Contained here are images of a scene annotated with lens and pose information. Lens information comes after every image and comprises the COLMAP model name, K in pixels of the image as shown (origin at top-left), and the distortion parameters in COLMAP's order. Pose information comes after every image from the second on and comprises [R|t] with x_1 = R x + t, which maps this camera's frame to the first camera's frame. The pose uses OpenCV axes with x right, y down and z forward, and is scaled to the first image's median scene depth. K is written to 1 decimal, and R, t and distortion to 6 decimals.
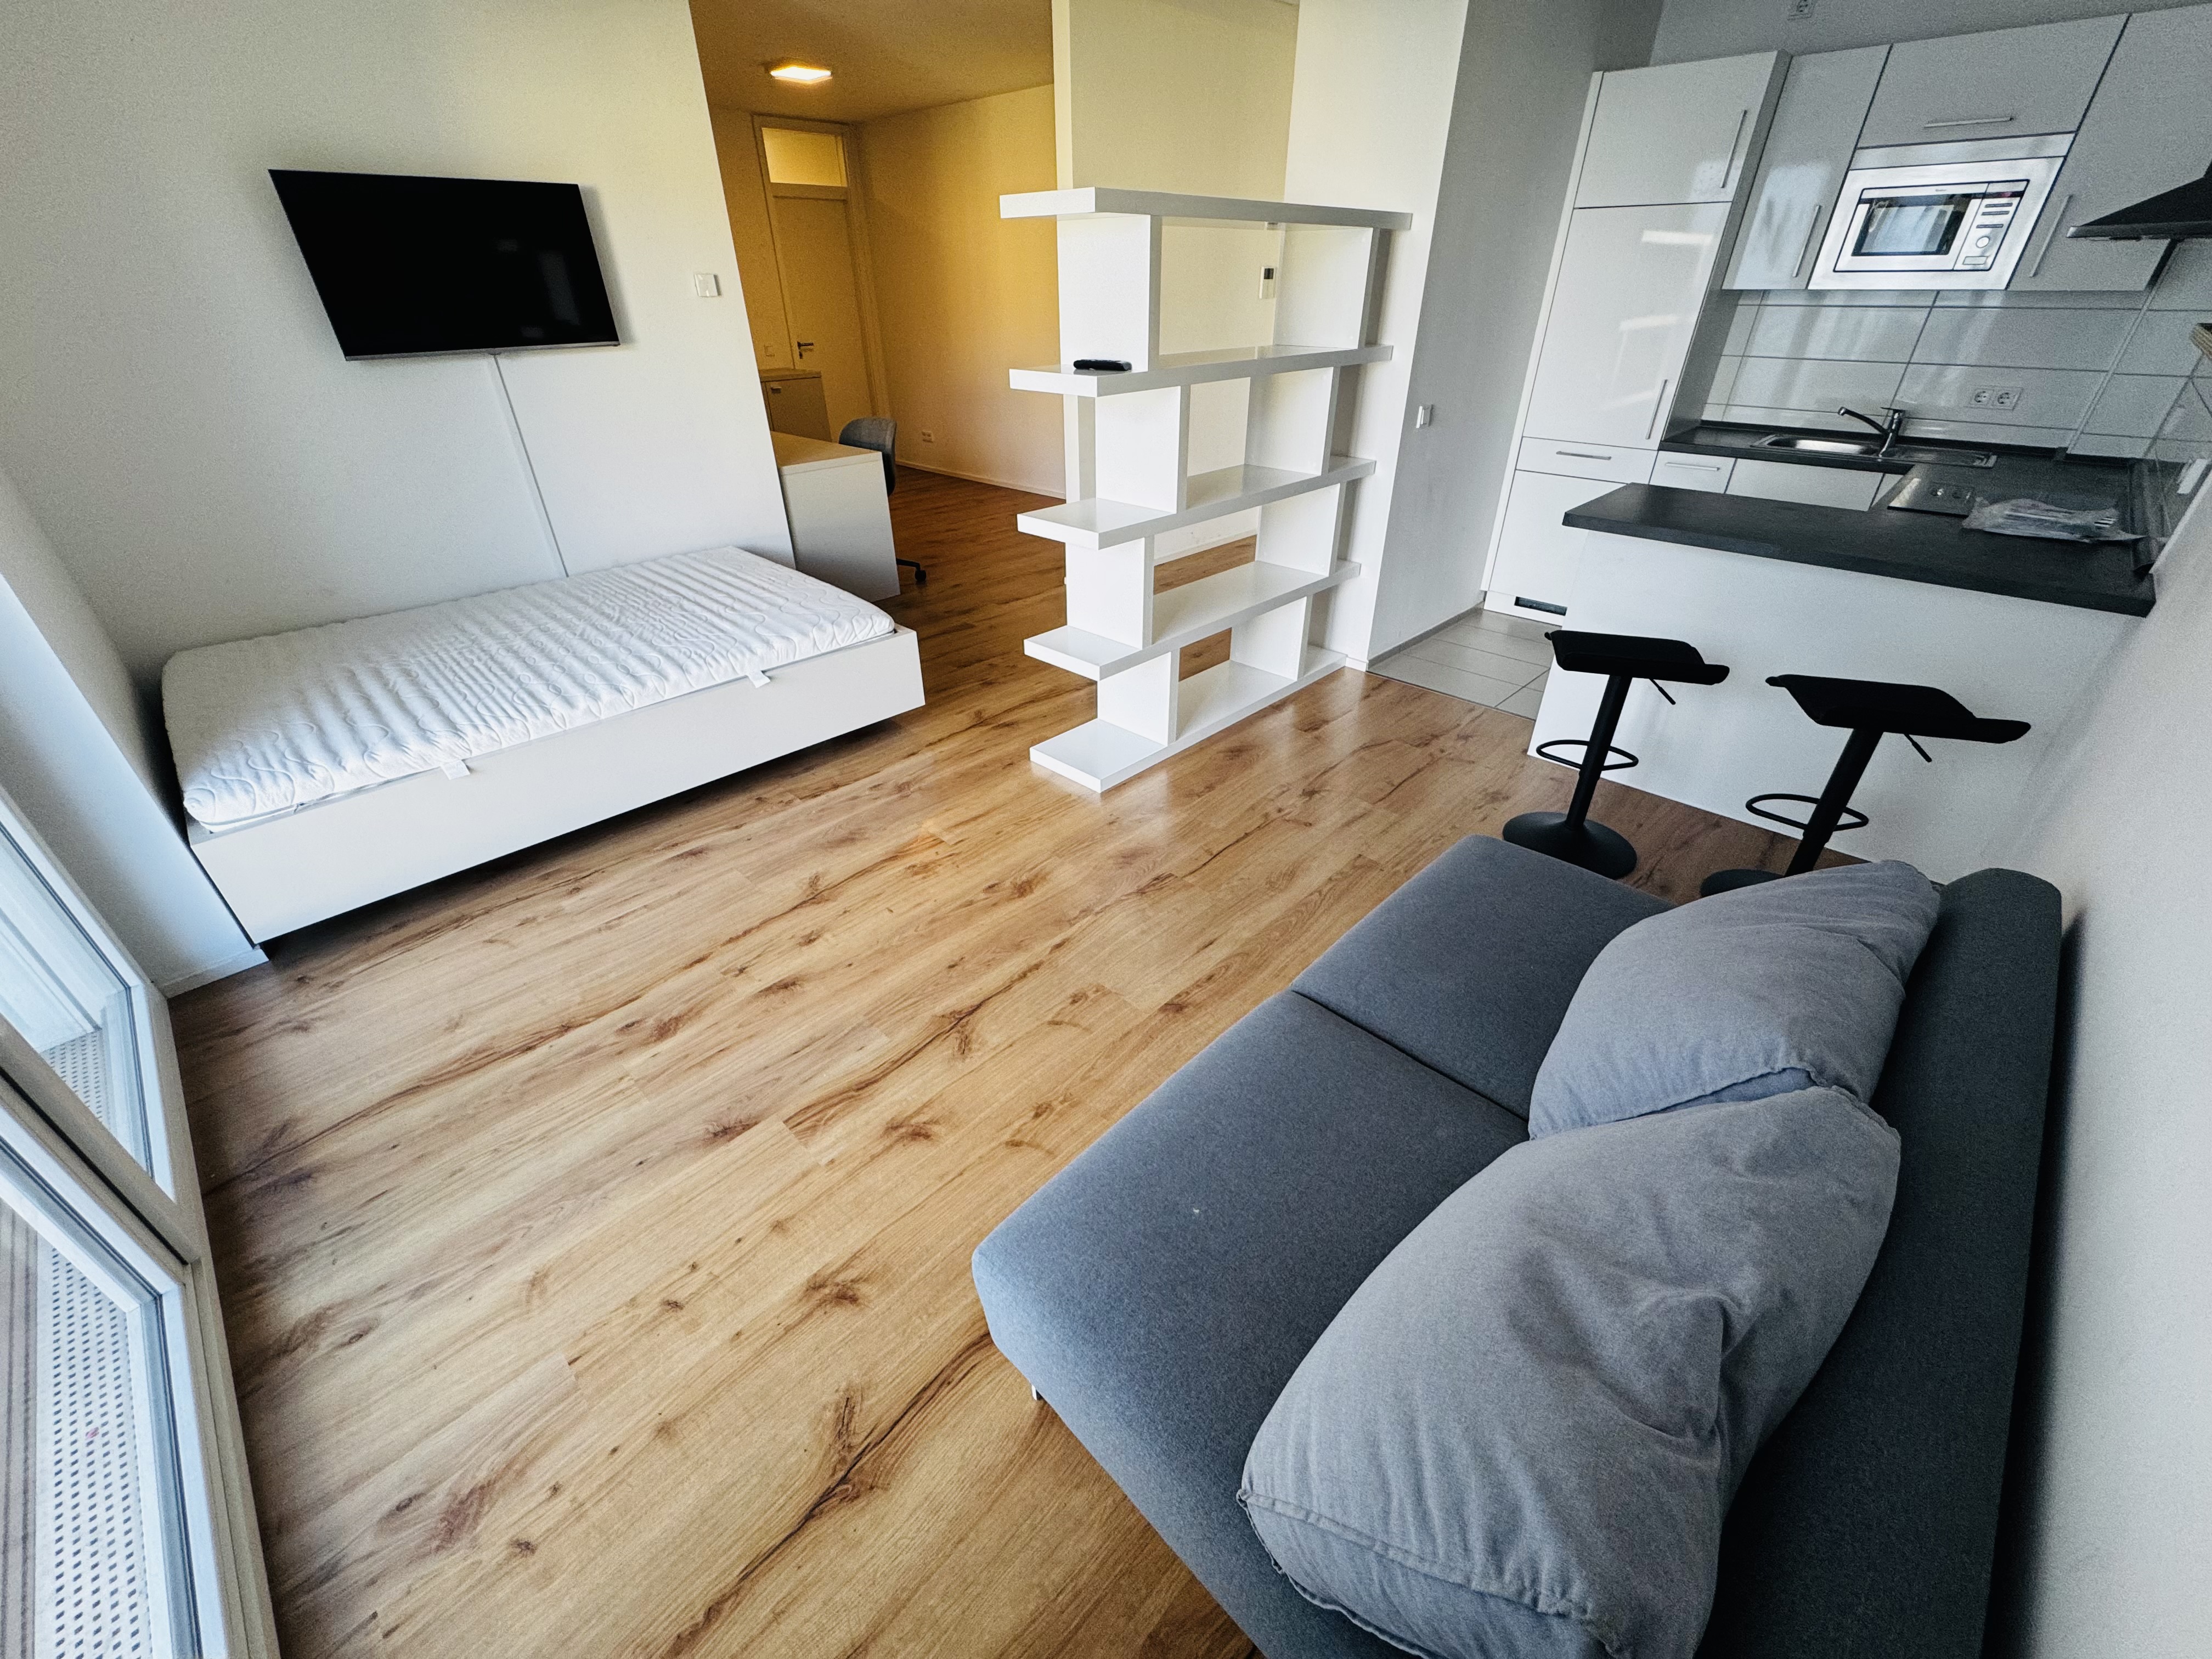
lens RADIAL K [[885.1, 0, 1104.7], [0, 885.1, 824.4], [0, 0, 1]] dist [-0.002744, 0.000424]
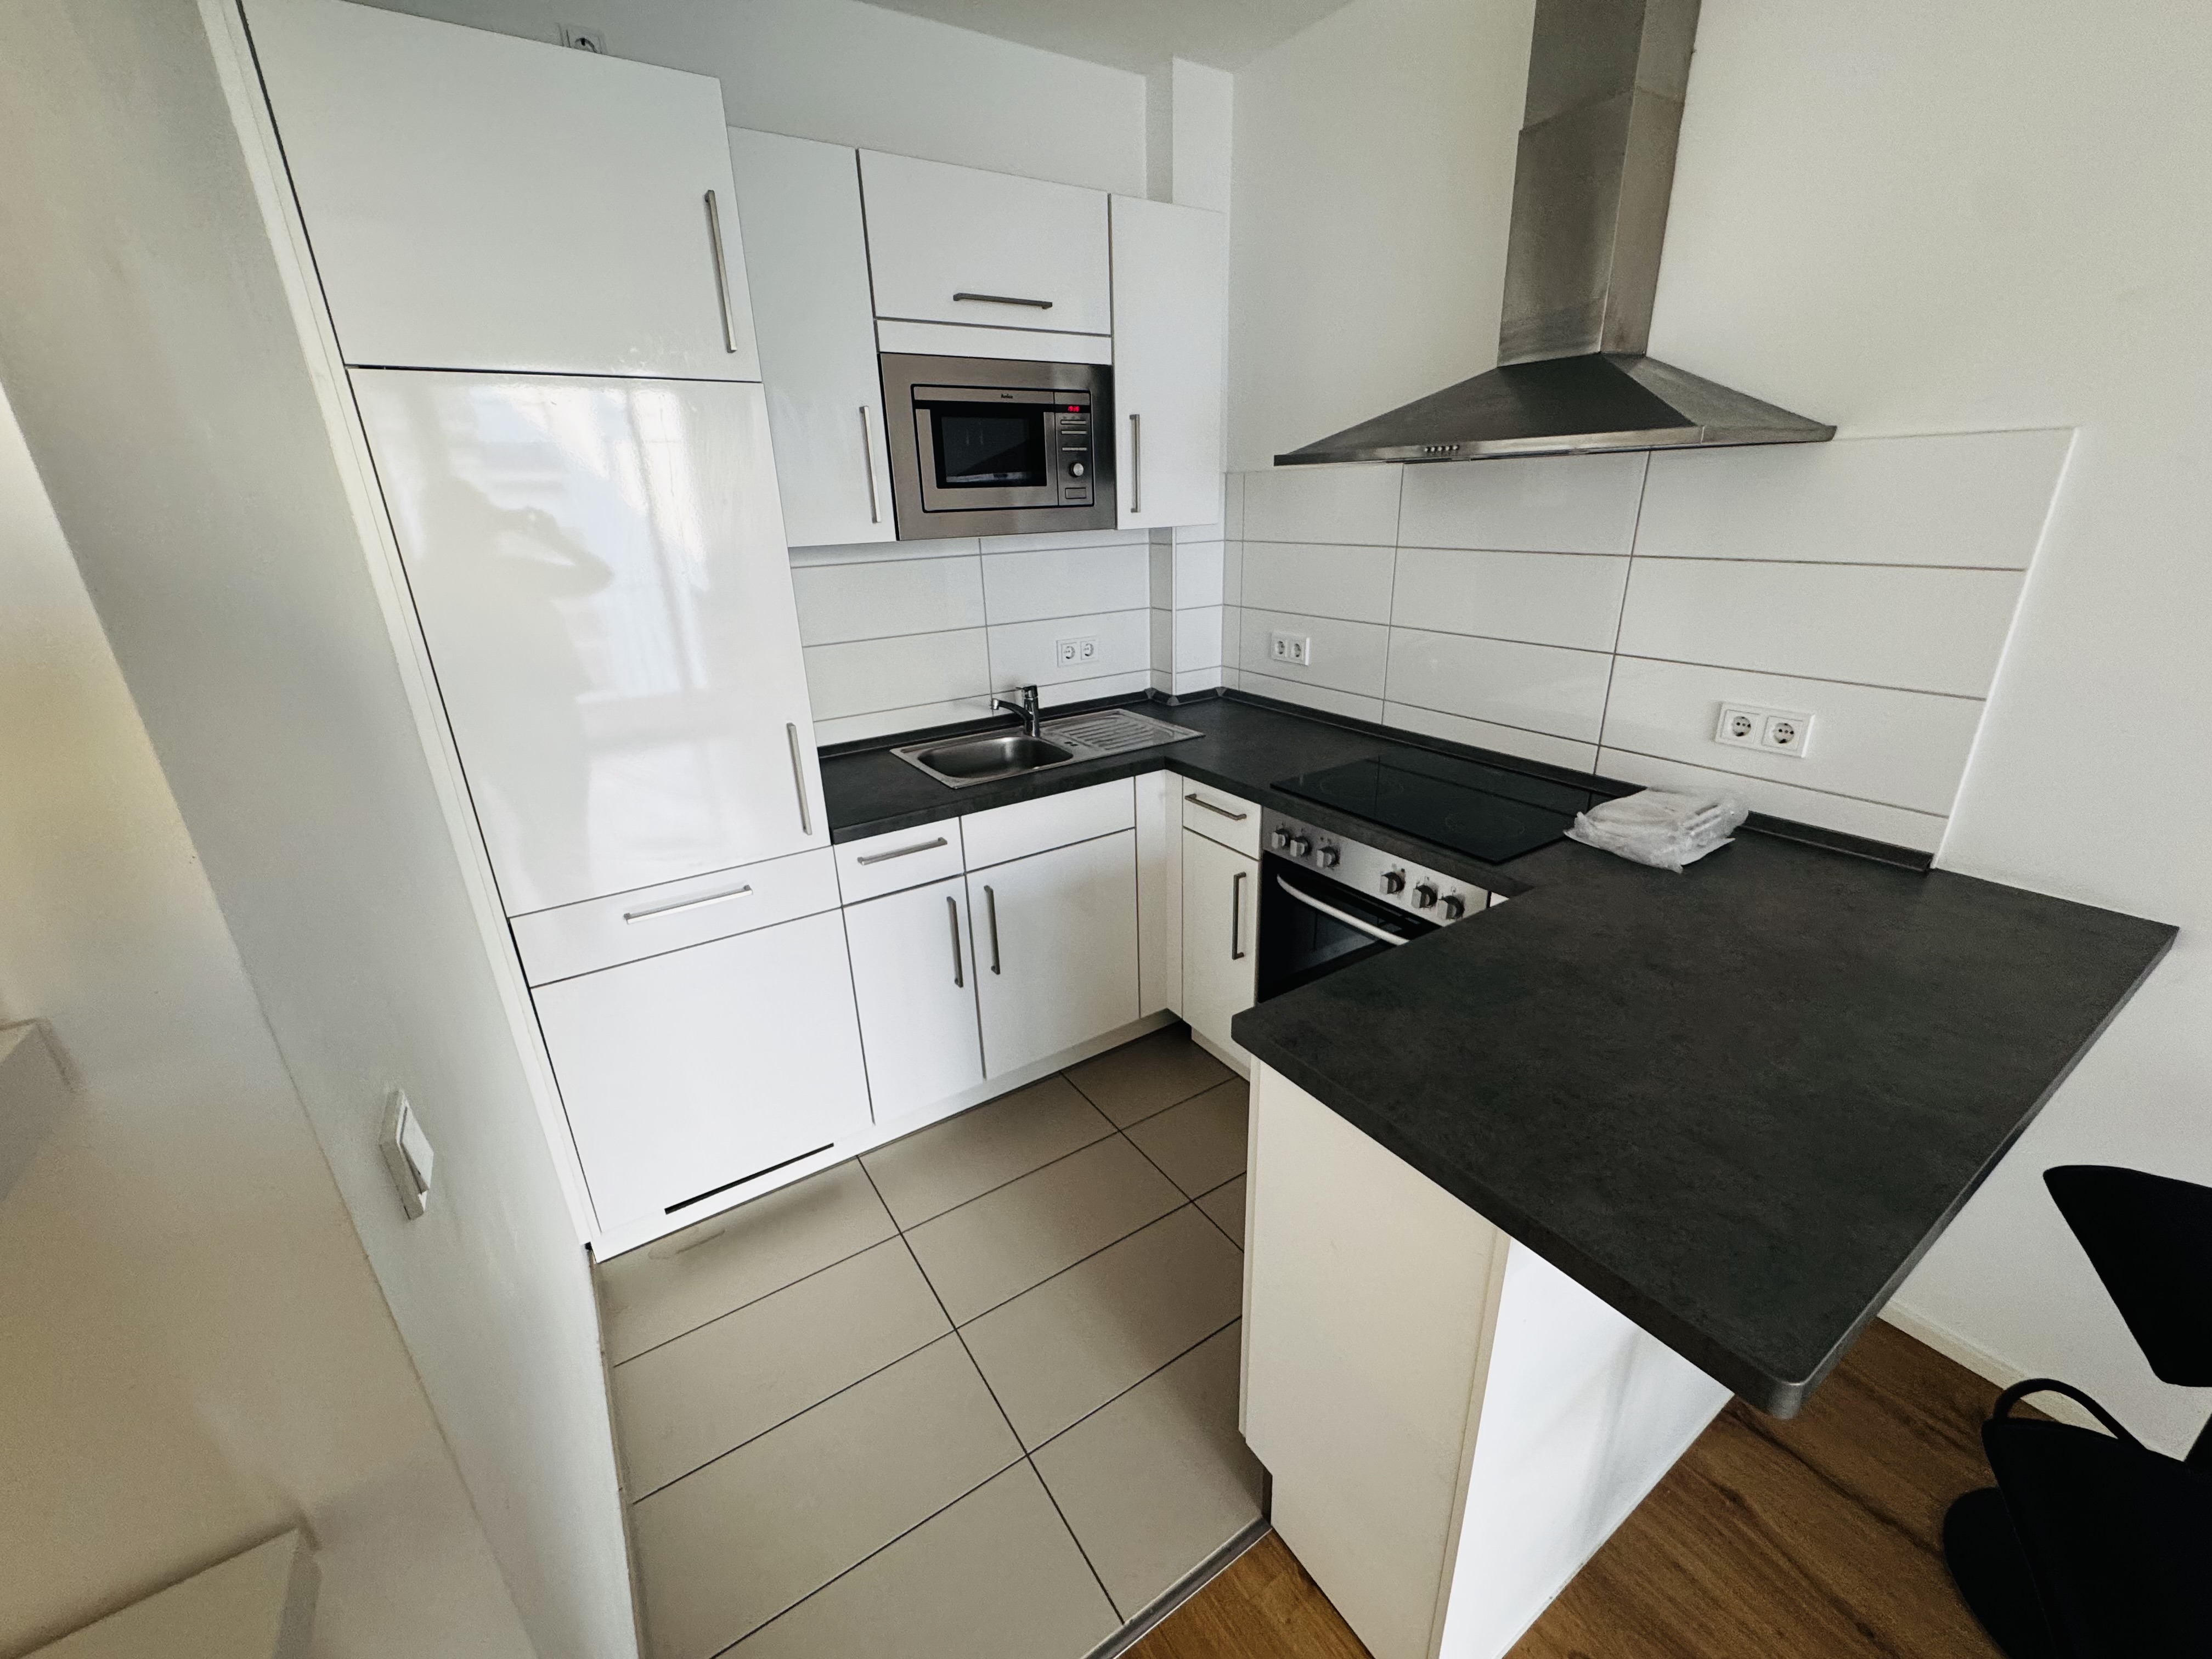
lens RADIAL K [[885.1, 0, 1104.7], [0, 885.1, 824.4], [0, 0, 1]] dist [-0.002744, 0.000424]
pose [[0.214757, -0.334902, 0.917453, 0.304509], [0.536033, 0.825663, 0.175922, -0.617859], [-0.816424, 0.454005, 0.356836, 0.984731]]
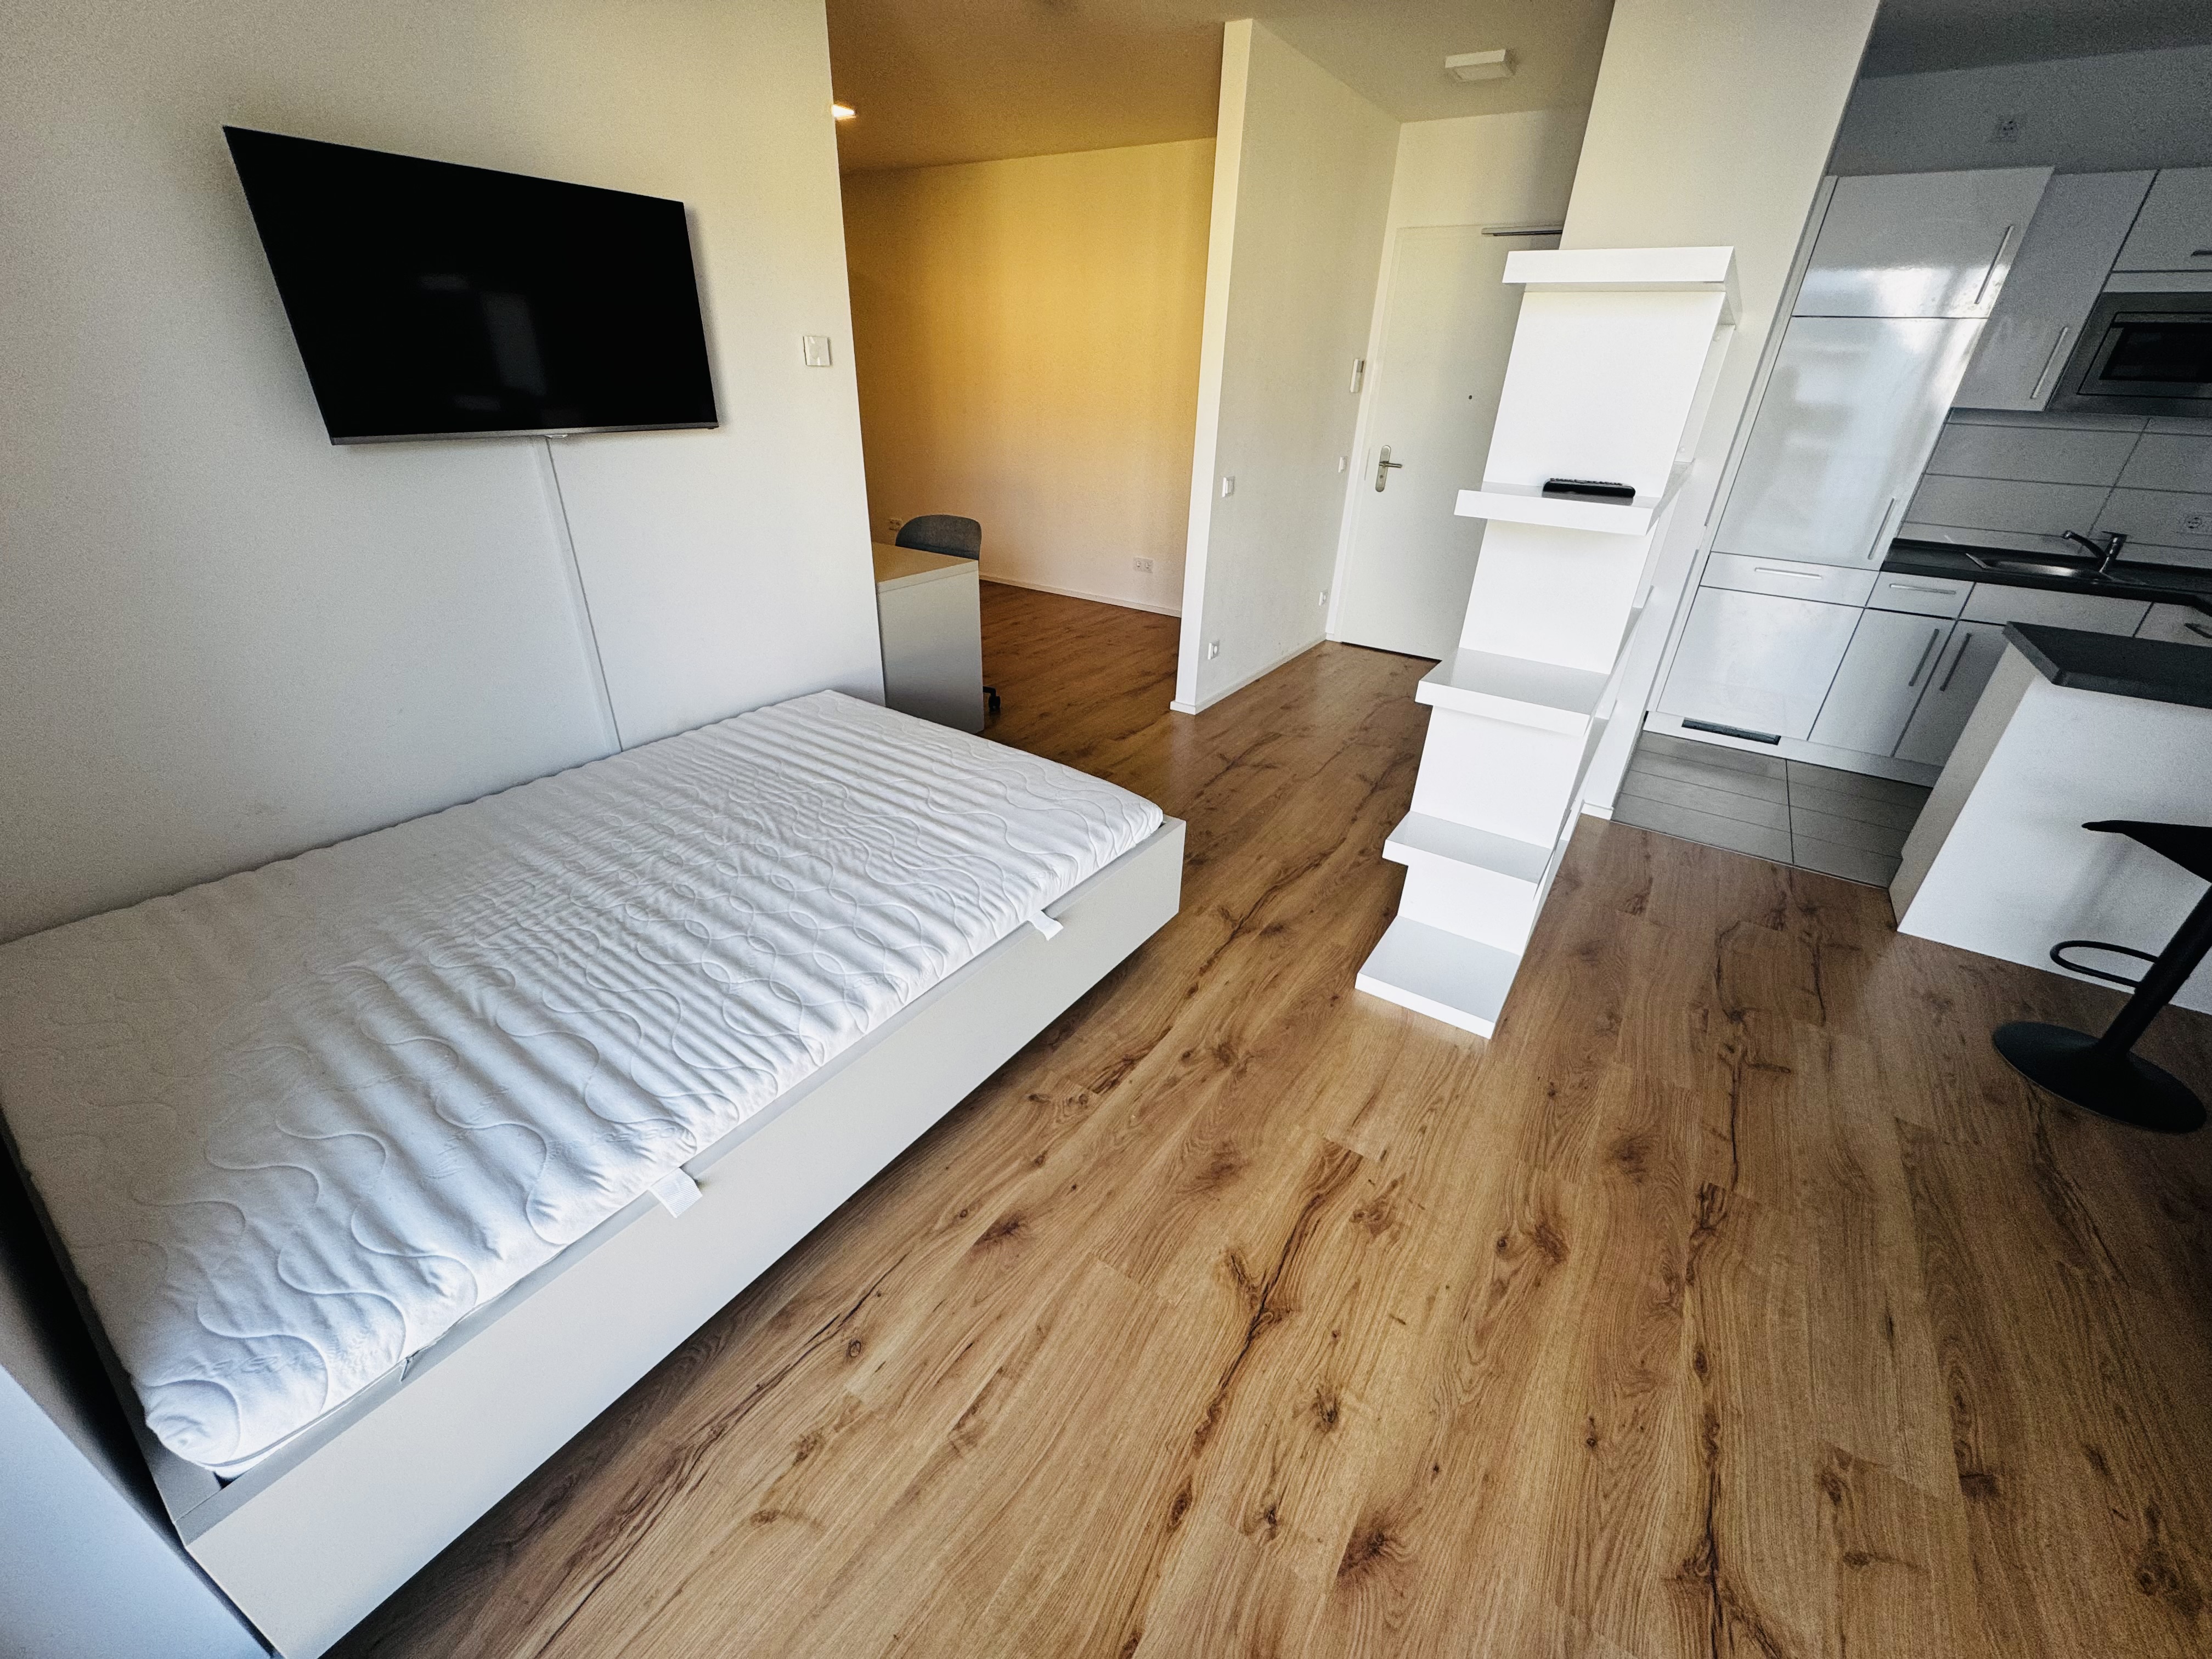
lens RADIAL K [[885.1, 0, 1104.7], [0, 885.1, 824.4], [0, 0, 1]] dist [-0.002744, 0.000424]
pose [[0.981978, -0.049879, 0.182295, -0.500806], [0.062568, 0.995952, -0.064530, -0.209302], [-0.178338, 0.074773, 0.981124, 0.358420]]
